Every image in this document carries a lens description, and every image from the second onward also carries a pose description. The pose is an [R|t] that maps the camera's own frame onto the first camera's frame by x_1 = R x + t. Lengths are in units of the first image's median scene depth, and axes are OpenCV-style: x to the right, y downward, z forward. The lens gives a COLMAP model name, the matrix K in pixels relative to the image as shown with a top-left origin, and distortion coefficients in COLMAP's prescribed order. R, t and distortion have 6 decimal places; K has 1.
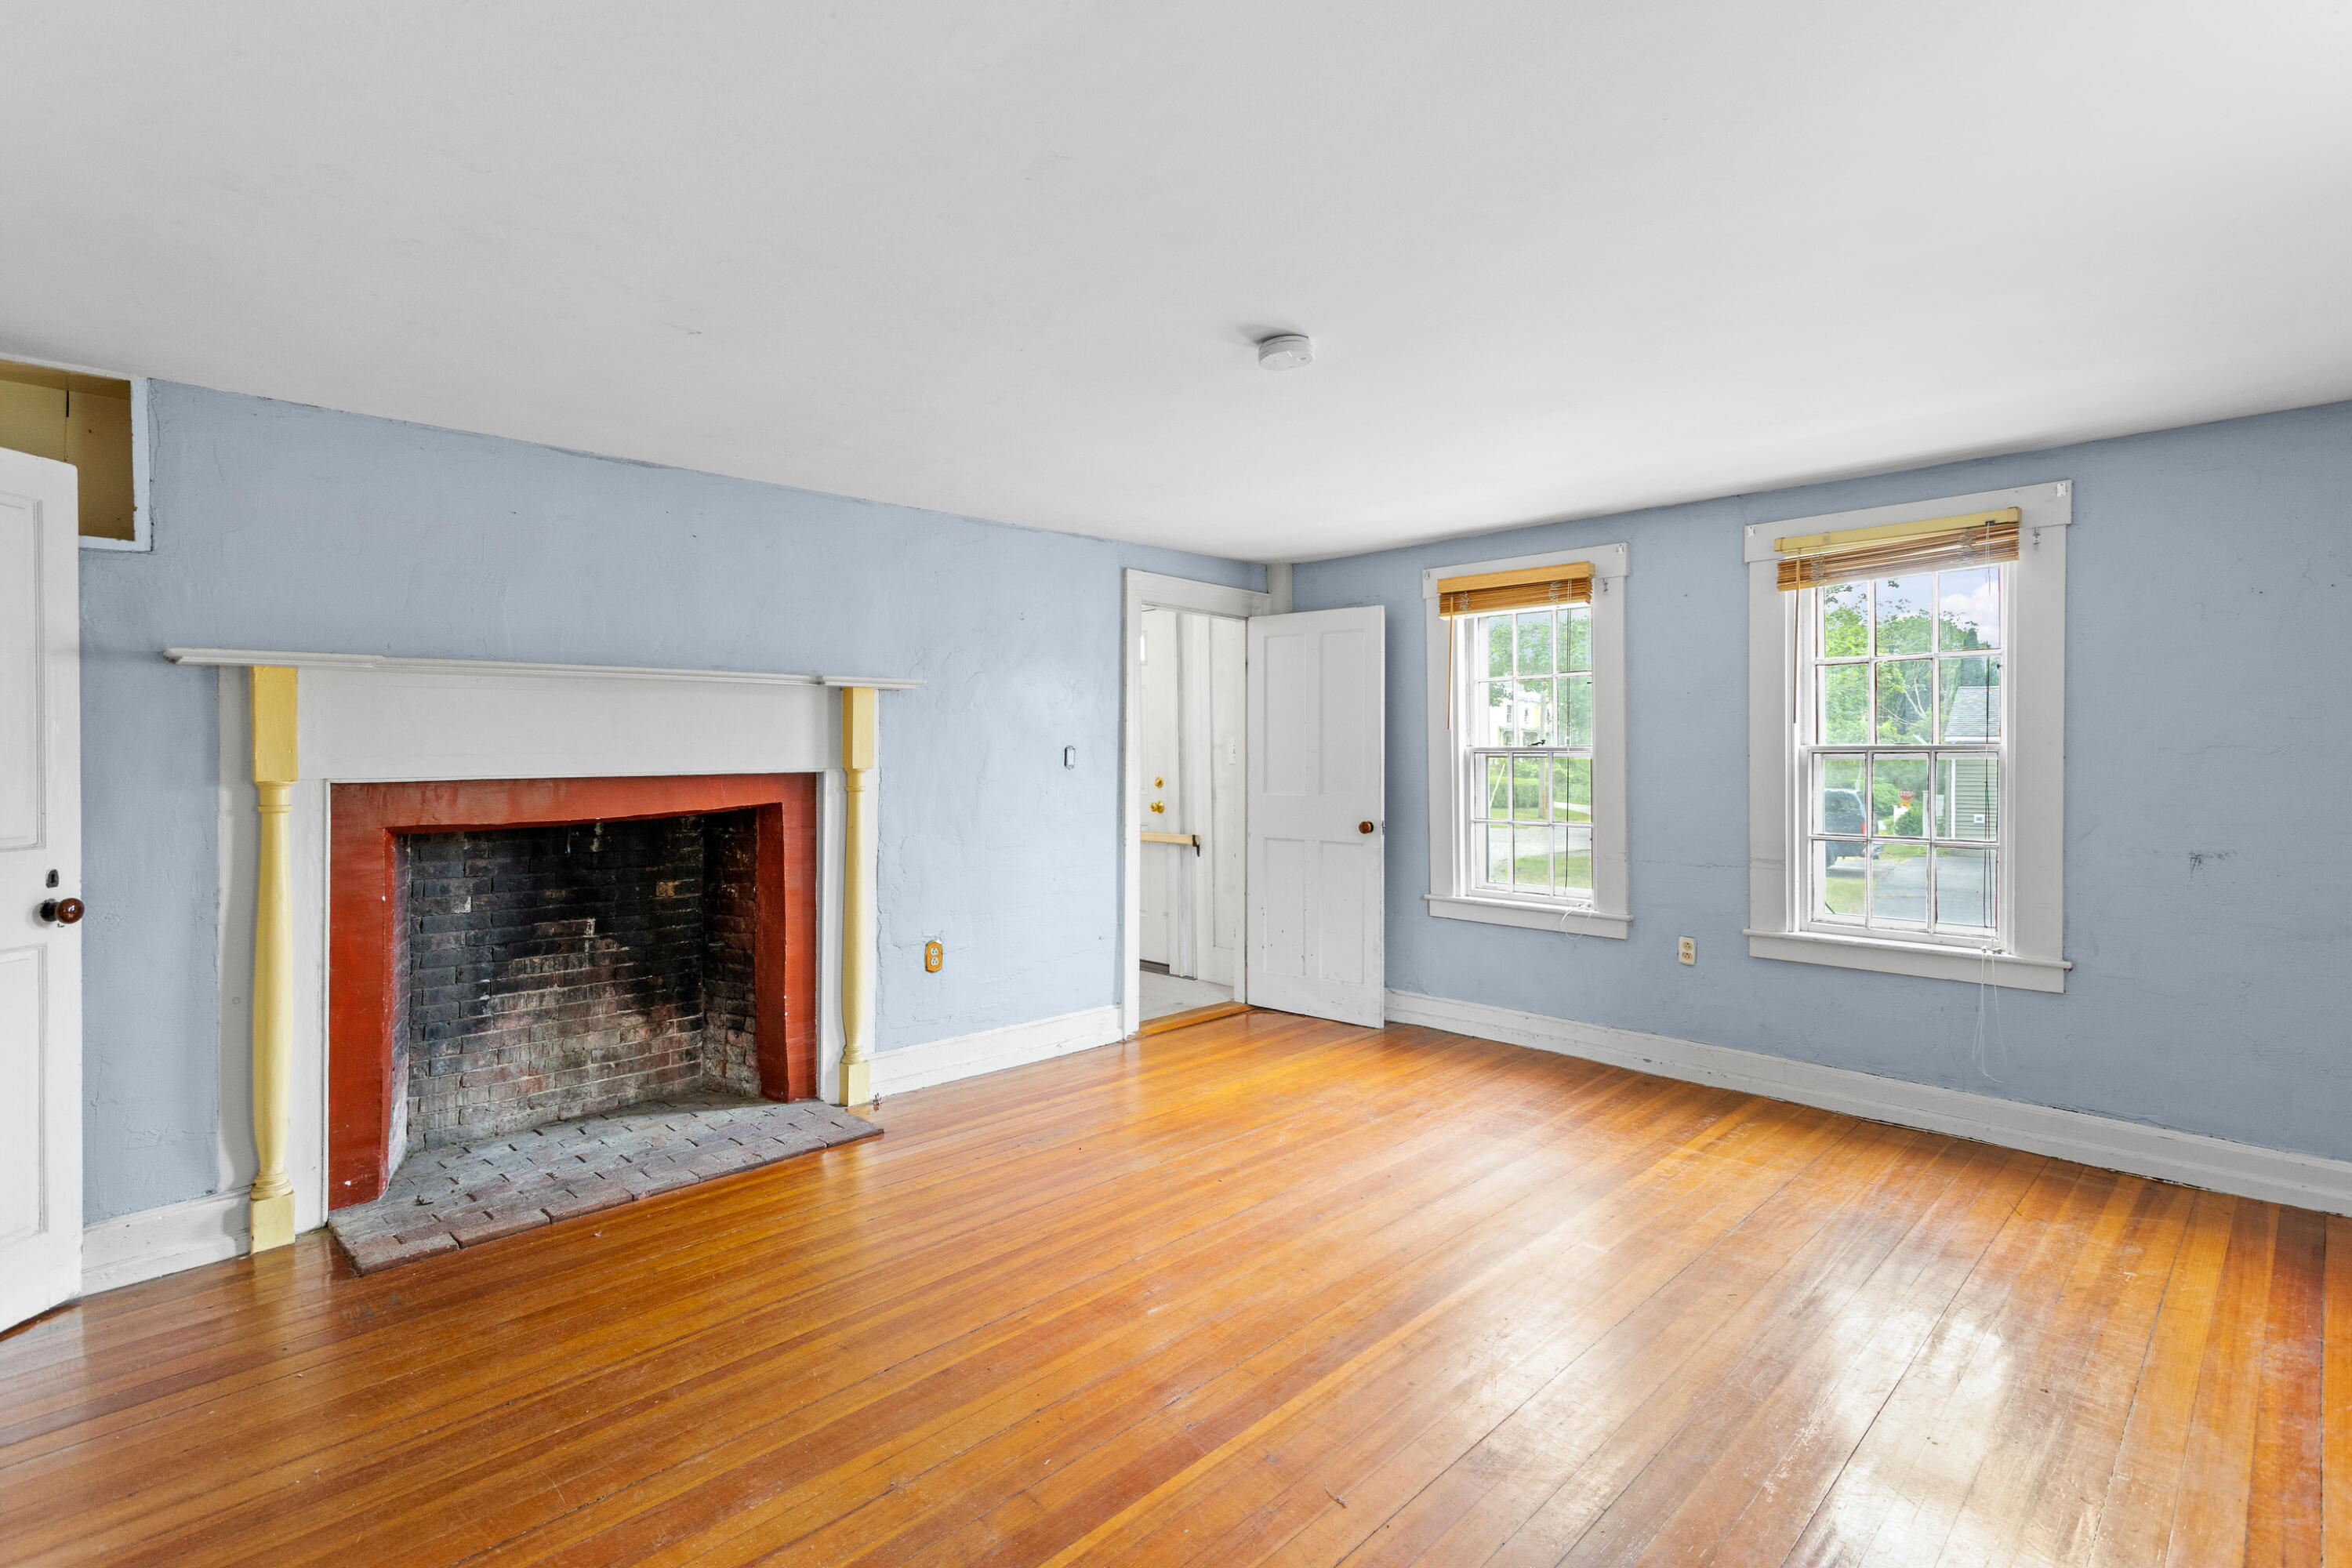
lens RADIAL K [[1127.8, 0, 1166.8], [0, 1127.8, 771.2], [0, 0, 1]] dist [0.018524, 0.000335]
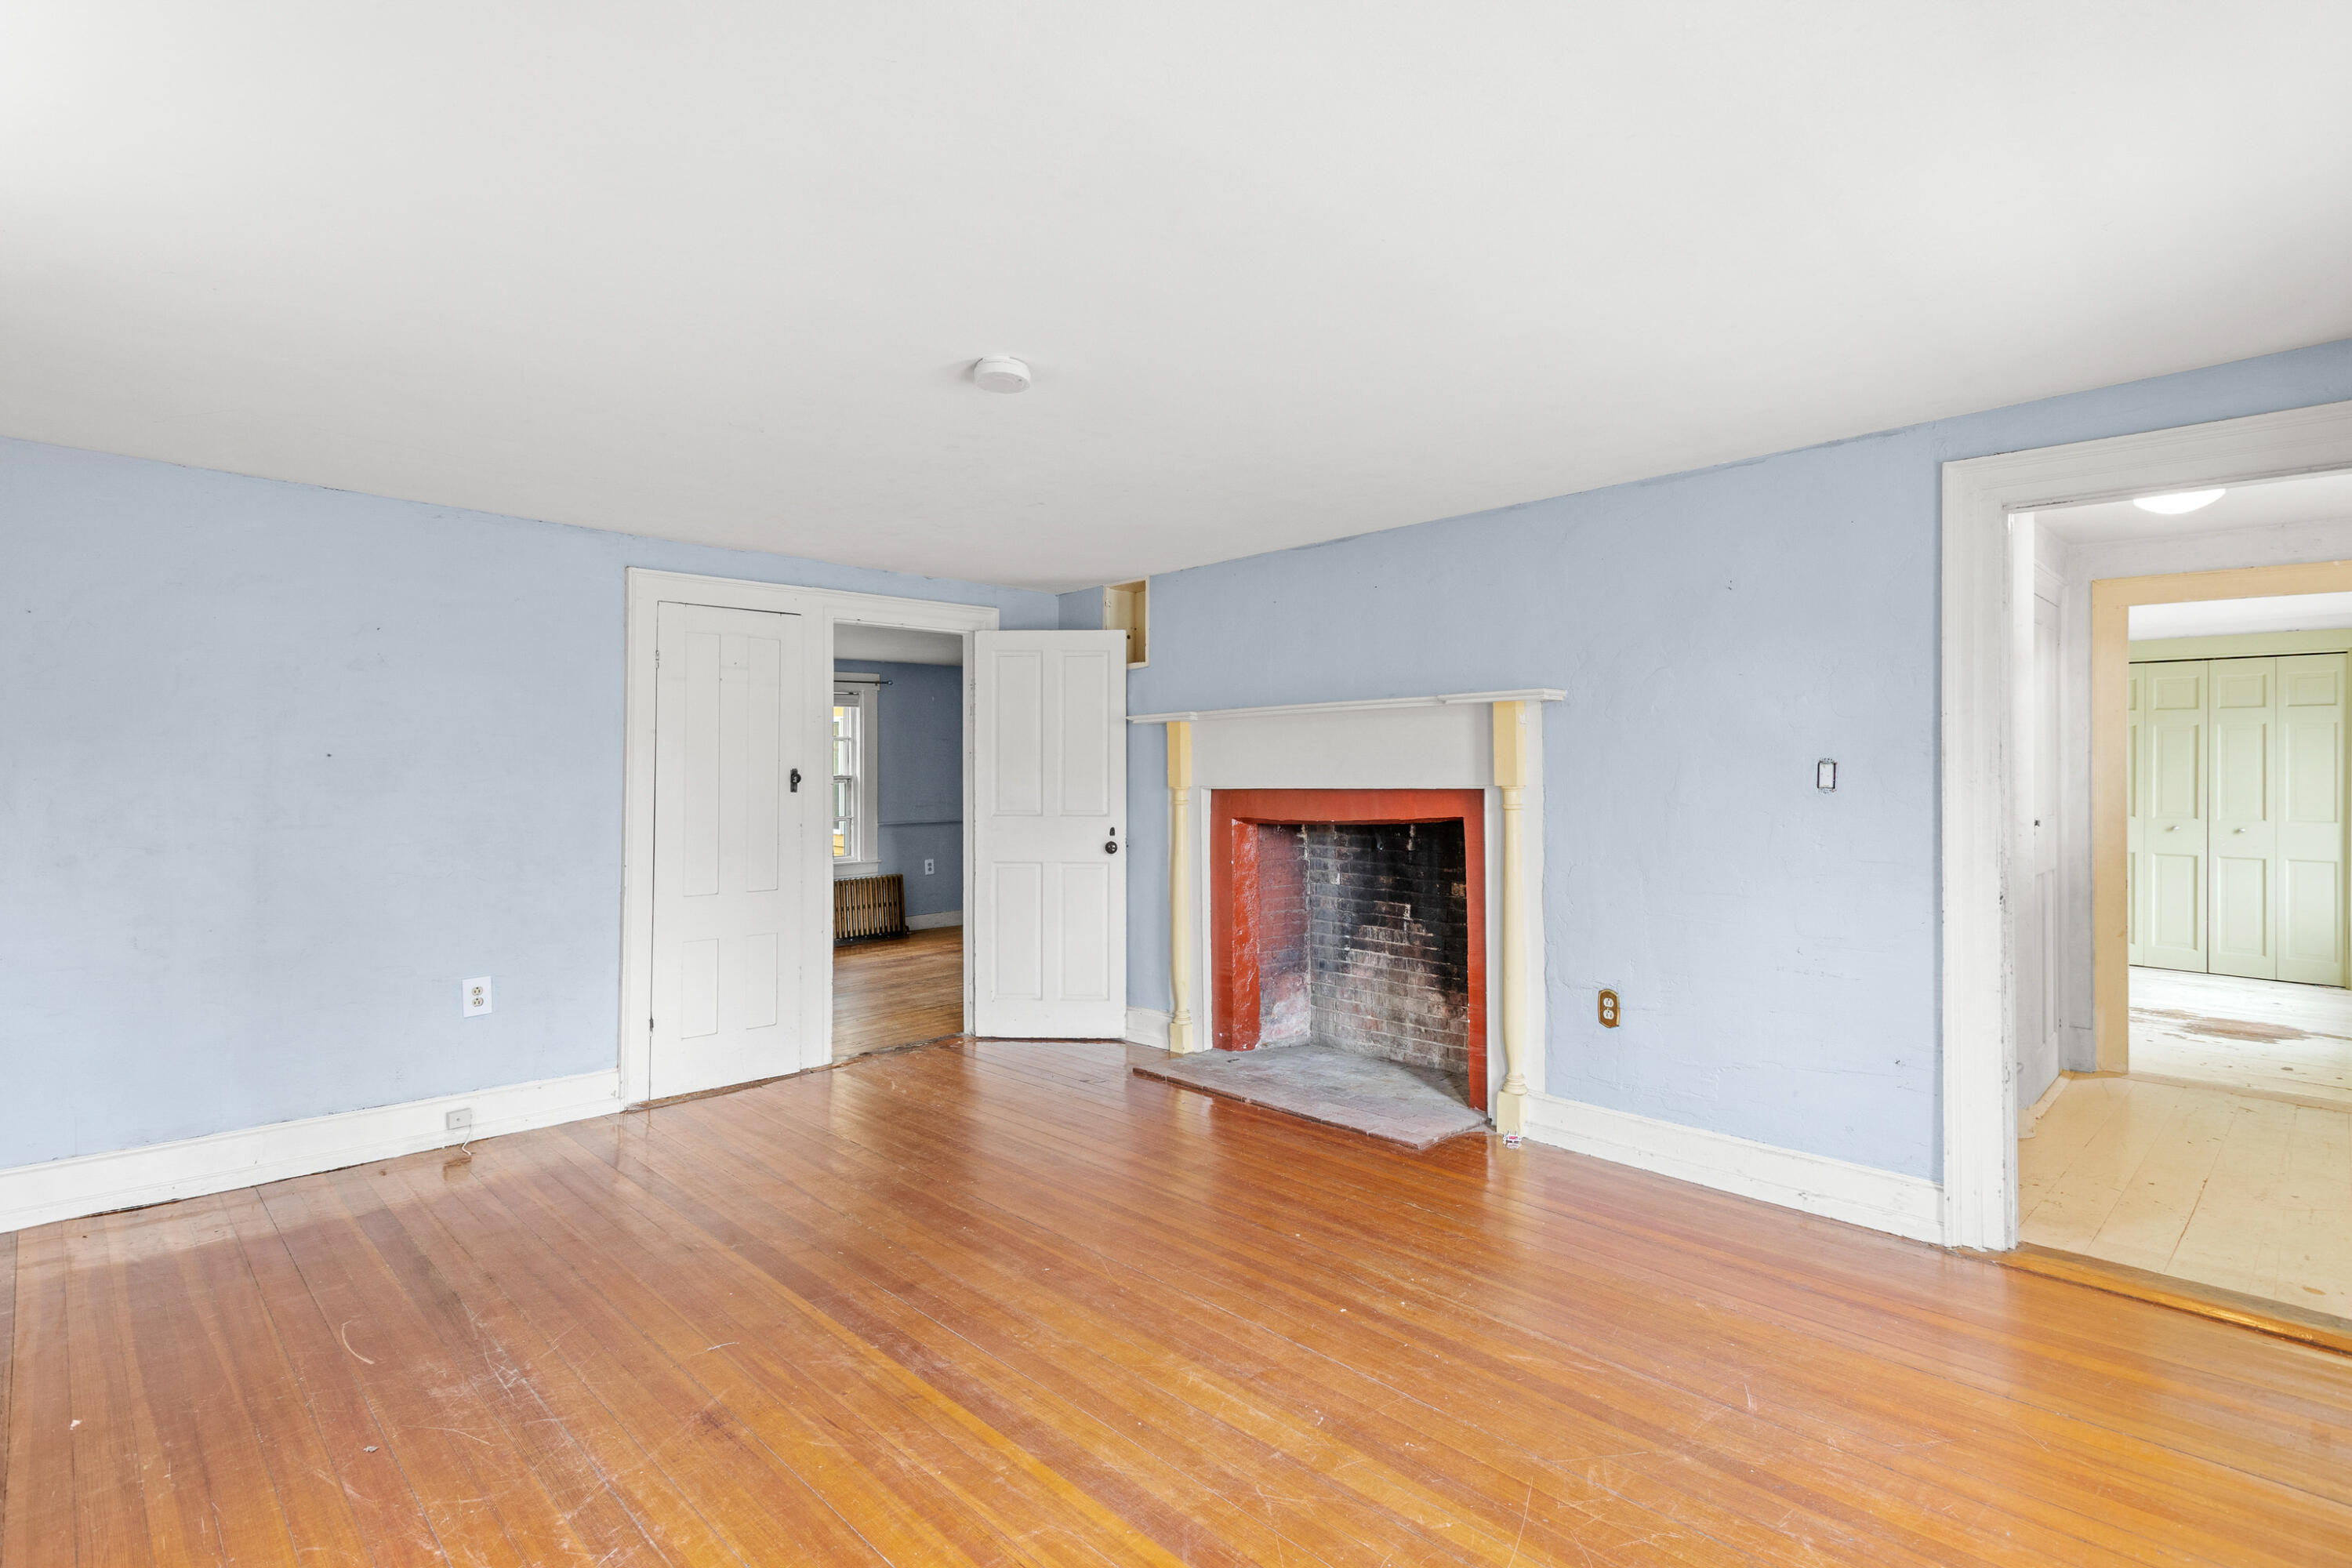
lens RADIAL K [[1142.1, 0, 1179.6], [0, 1142.1, 757.9], [0, 0, 1]] dist [0.019722, 0.000300]
pose [[0.001835, -0.006277, -0.999979, 0.754709], [-0.008272, 0.999946, -0.006292, -0.019366], [0.999964, 0.008283, 0.001783, 0.772662]]
